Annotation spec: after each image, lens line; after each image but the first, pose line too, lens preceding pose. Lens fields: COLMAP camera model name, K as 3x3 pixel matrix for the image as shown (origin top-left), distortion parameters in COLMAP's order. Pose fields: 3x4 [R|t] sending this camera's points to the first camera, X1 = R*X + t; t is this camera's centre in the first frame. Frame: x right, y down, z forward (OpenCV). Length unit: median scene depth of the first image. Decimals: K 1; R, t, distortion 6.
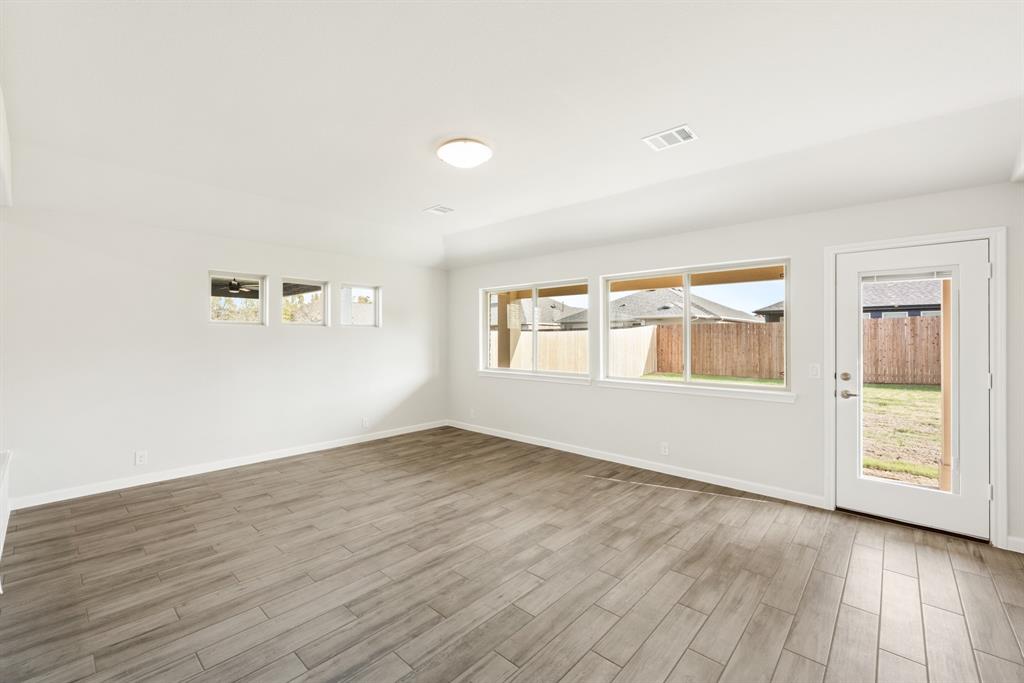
lens RADIAL K [[427.5, 0, 496.5], [0, 427.5, 335.3], [0, 0, 1]] dist [-0.000525, -0.000032]
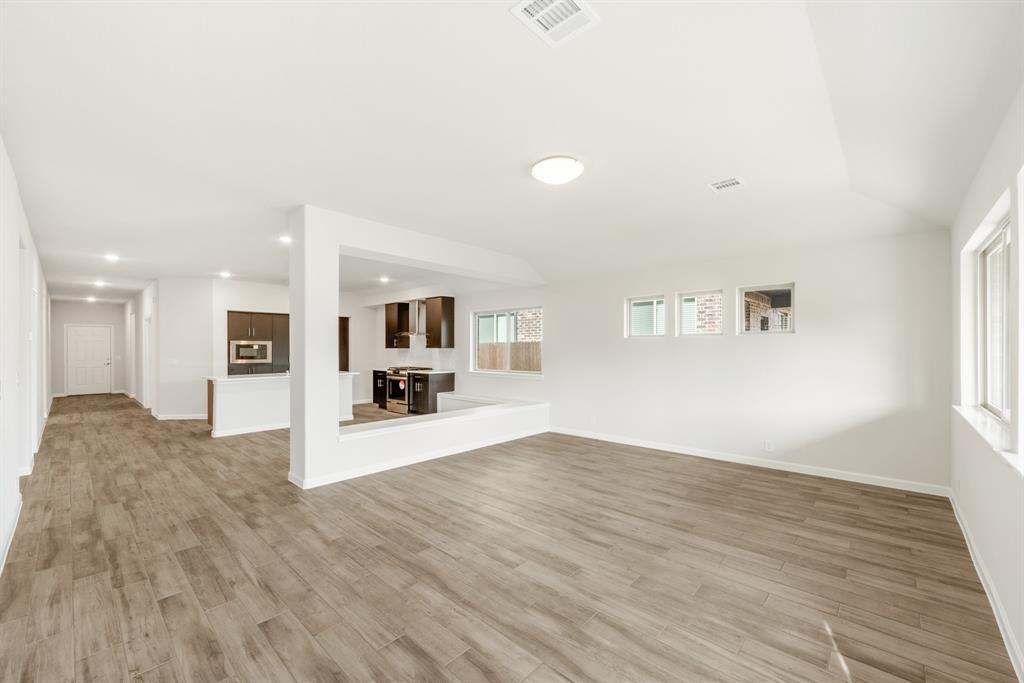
lens RADIAL K [[411.3, 0, 511.3], [0, 411.3, 347.6], [0, 0, 1]] dist [-0.002346, -0.000335]
pose [[0.005215, -0.004727, -0.999975, 0.676616], [0.009436, 0.999945, -0.004678, 0.008065], [0.999942, -0.009411, 0.005259, 0.633447]]
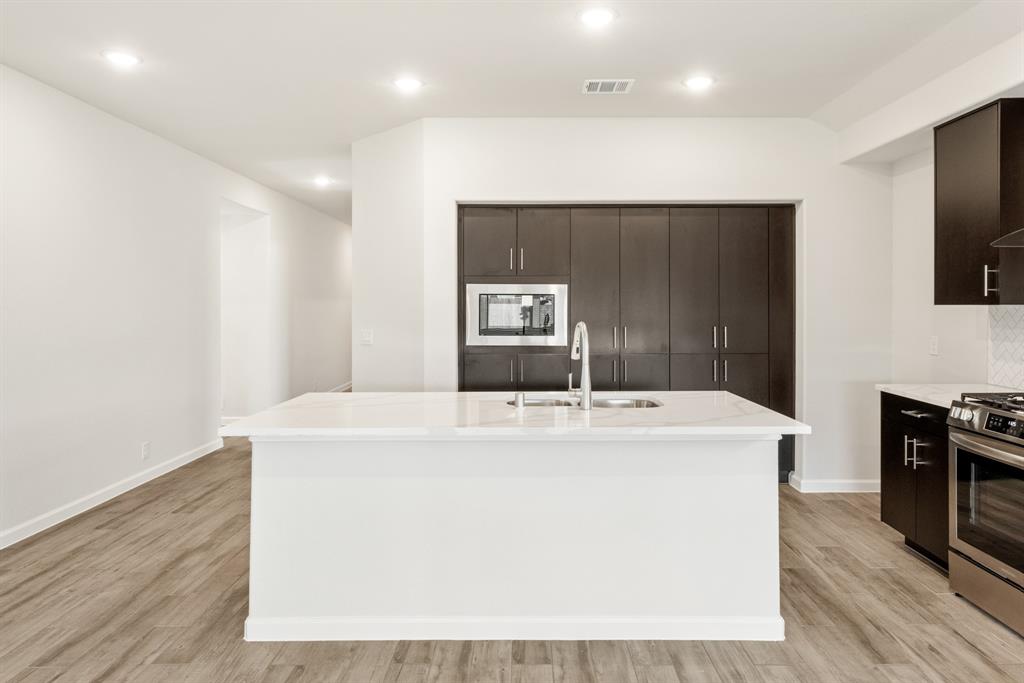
lens RADIAL K [[650.7, 0, 528.1], [0, 650.7, 302.3], [0, 0, 1]] dist [-0.002800, -0.000444]
pose [[-0.728697, -0.004366, -0.684823, -0.566918], [0.004625, 0.999926, -0.011296, -0.001270], [0.684821, -0.011399, -0.728622, 0.221347]]
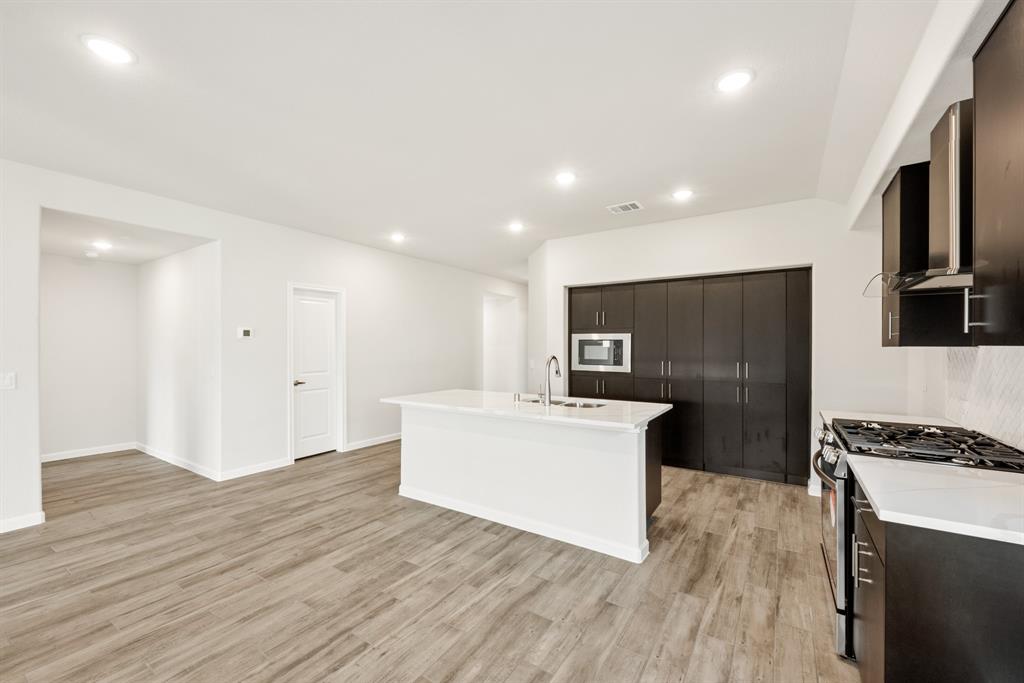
lens RADIAL K [[415.7, 0, 513.6], [0, 415.7, 346.8], [0, 0, 1]] dist [-0.000658, -0.000109]
pose [[-0.984926, -0.004891, -0.172909, -0.882829], [-0.003420, 0.999955, -0.008804, 0.002989], [0.172945, -0.008079, -0.984898, 0.505745]]
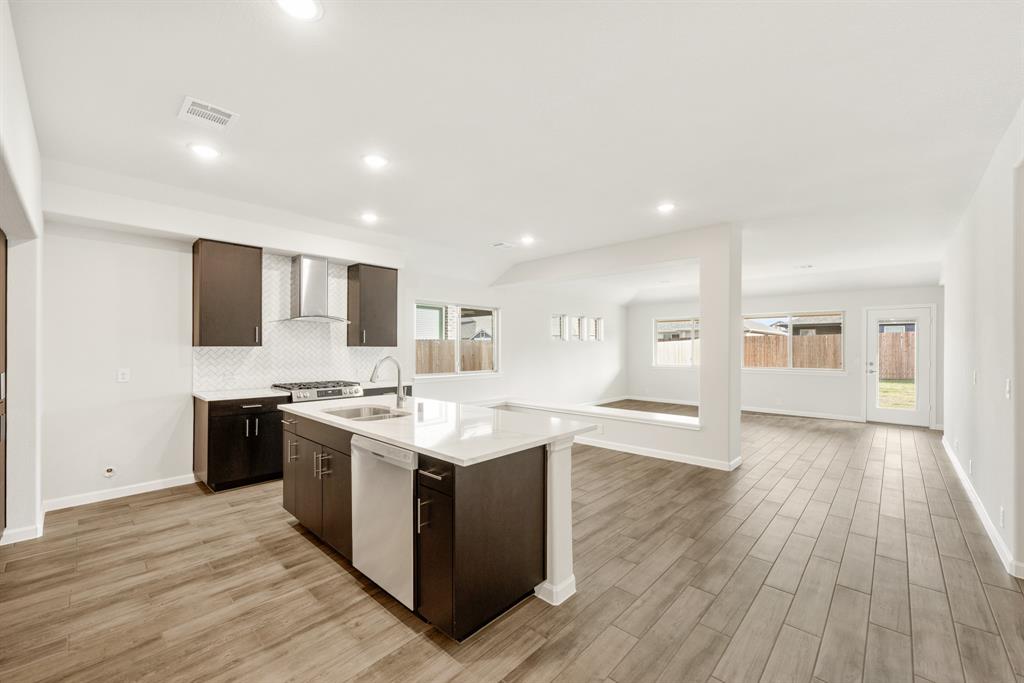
lens RADIAL K [[411.3, 0, 511.3], [0, 411.3, 347.6], [0, 0, 1]] dist [-0.002346, -0.000335]
pose [[0.999998, -0.001057, -0.001677, -0.878985], [0.001070, 0.999970, 0.007644, -0.007989], [0.001669, -0.007646, 0.999969, -0.954740]]
